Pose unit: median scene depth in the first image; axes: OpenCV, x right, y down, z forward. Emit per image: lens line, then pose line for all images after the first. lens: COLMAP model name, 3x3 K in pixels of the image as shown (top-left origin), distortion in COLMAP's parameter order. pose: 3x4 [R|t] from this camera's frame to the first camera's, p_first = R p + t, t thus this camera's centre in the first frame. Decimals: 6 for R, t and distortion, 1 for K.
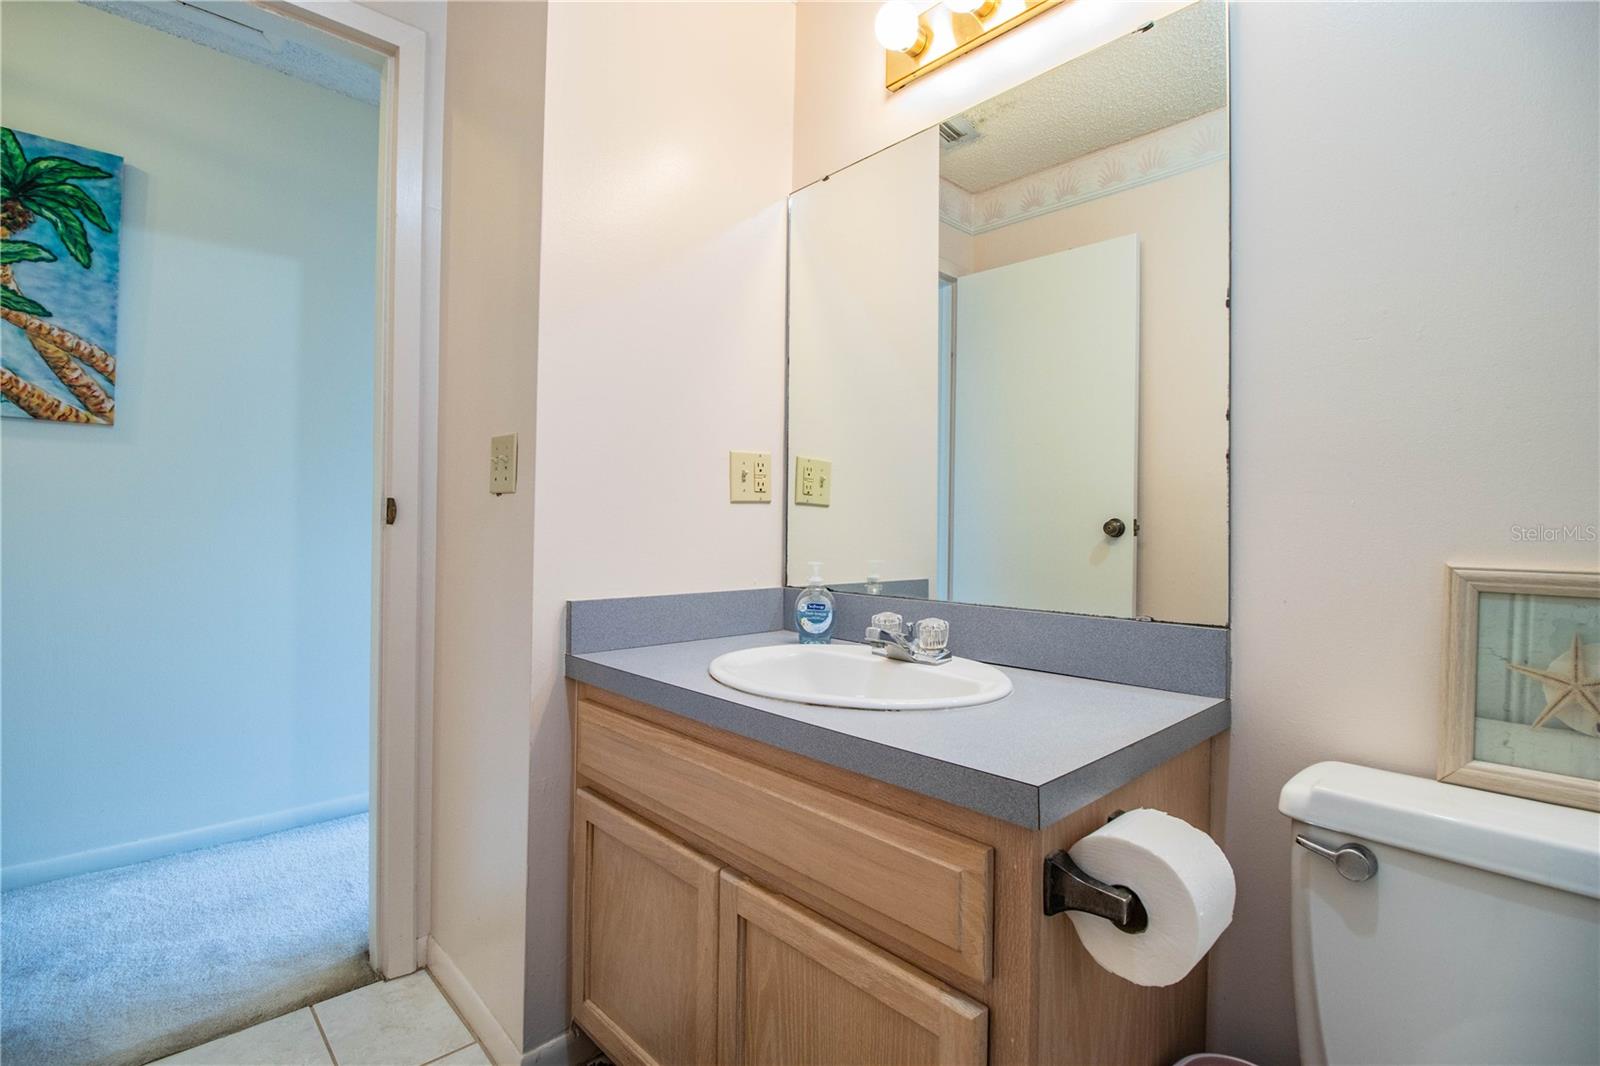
lens RADIAL K [[748.0, 0, 812.0], [0, 748.0, 524.2], [0, 0, 1]] dist [0.000188, -0.014108]
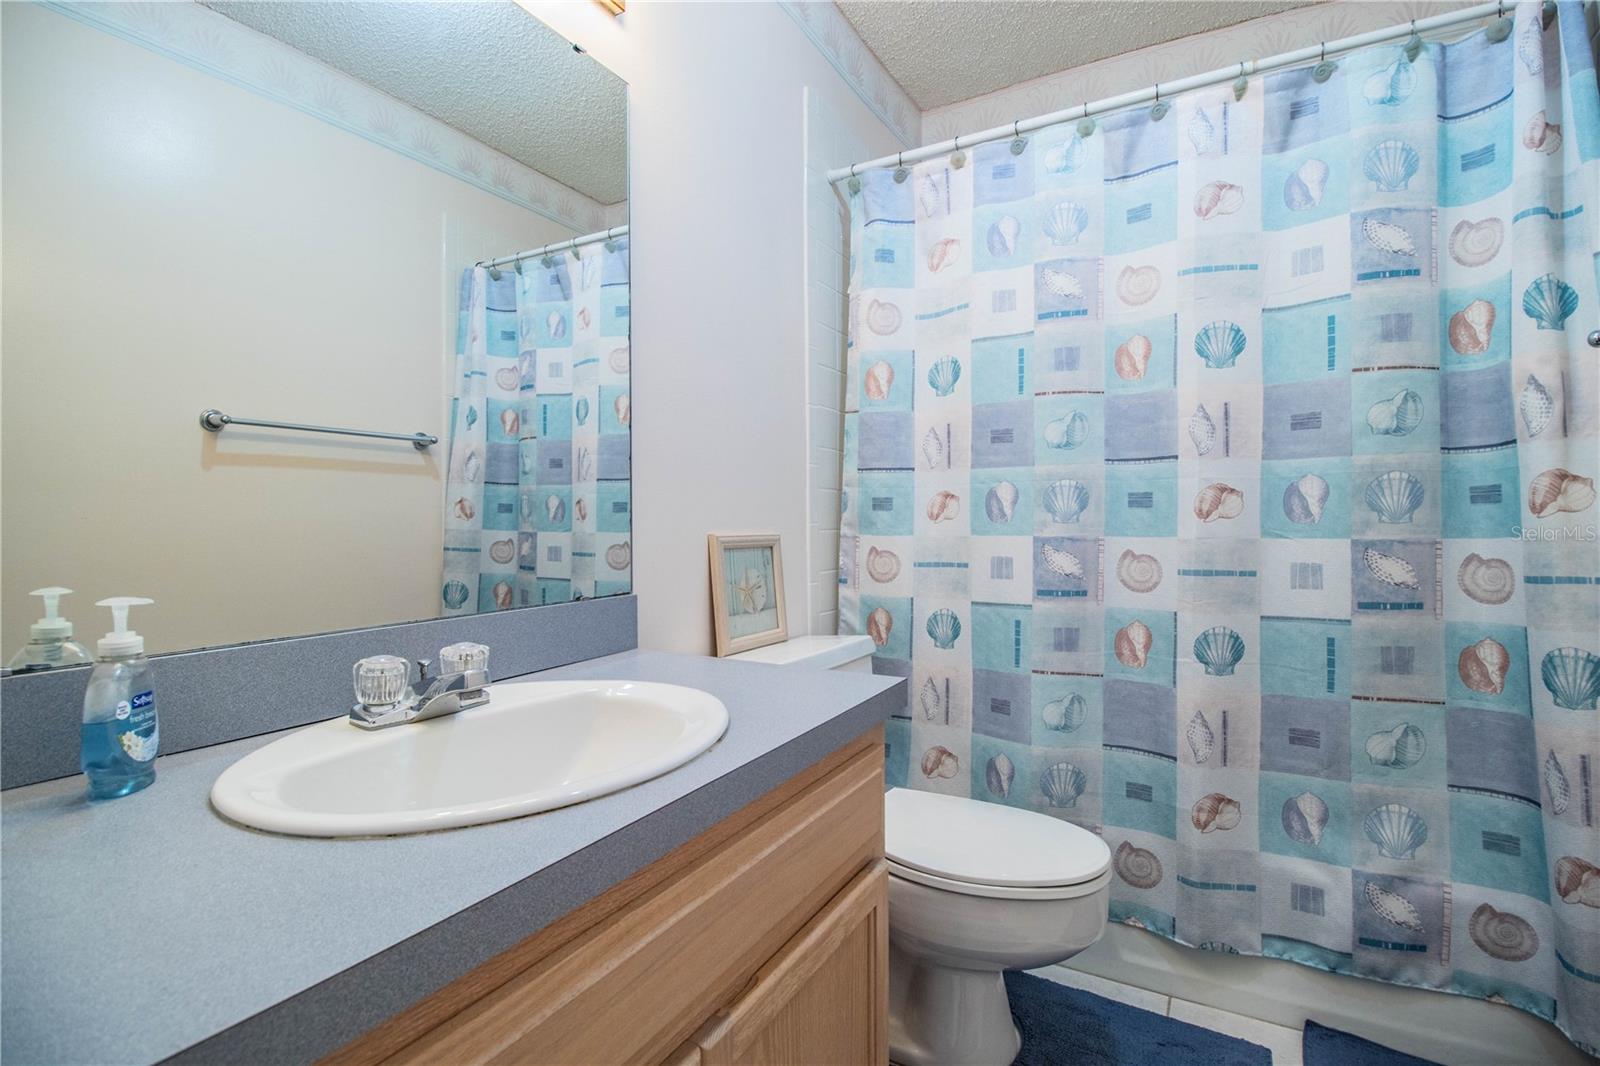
lens RADIAL K [[748.0, 0, 812.0], [0, 748.0, 524.2], [0, 0, 1]] dist [0.000188, -0.014108]
pose [[-0.290297, -0.015629, 0.956809, -0.807773], [0.001564, 0.999858, 0.016807, 0.001623], [-0.956935, 0.006376, -0.290231, 1.163301]]
